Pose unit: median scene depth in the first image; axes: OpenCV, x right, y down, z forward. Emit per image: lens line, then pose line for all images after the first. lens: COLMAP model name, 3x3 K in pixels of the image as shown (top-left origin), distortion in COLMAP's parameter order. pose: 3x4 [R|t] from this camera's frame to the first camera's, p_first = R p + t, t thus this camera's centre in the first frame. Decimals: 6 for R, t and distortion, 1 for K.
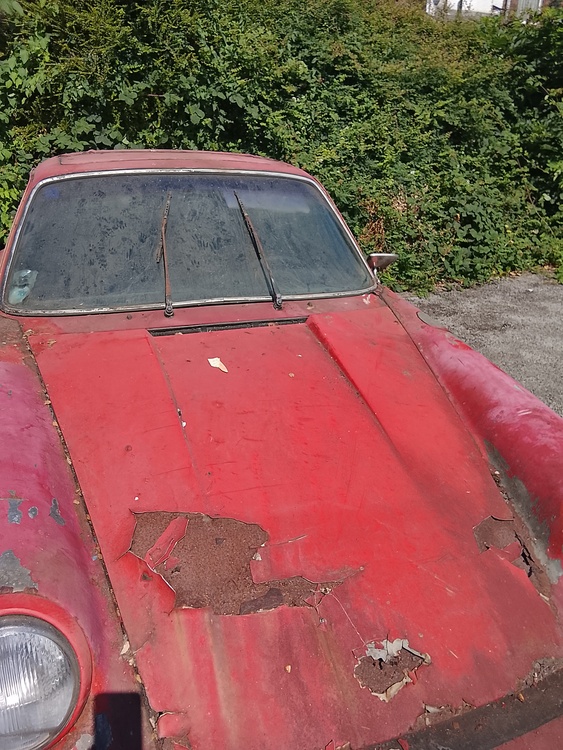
lens RADIAL K [[585.5, 0, 281.5], [0, 585.5, 375.0], [0, 0, 1]] dist [0.067270, -0.123303]
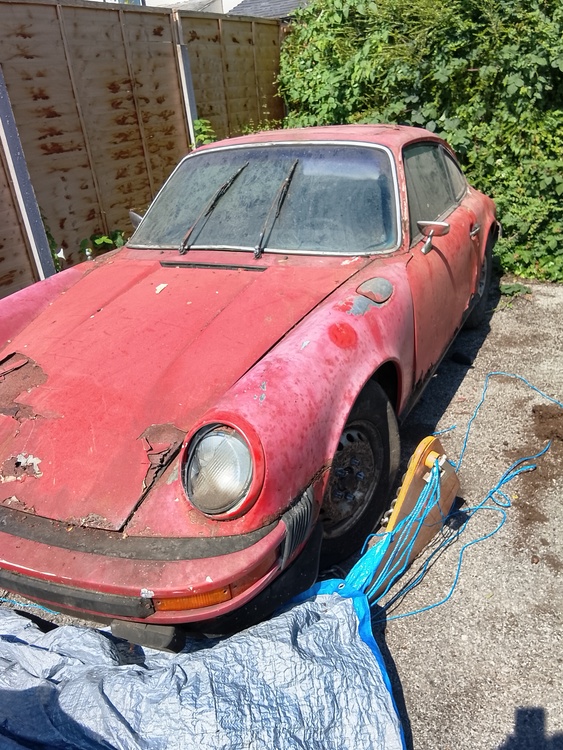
lens RADIAL K [[585.5, 0, 281.5], [0, 585.5, 375.0], [0, 0, 1]] dist [0.067270, -0.123303]
pose [[0.694073, 0.219399, -0.685658, 0.378759], [-0.200210, 0.973683, 0.108895, -0.009632], [0.691505, 0.061694, 0.719732, 0.081824]]
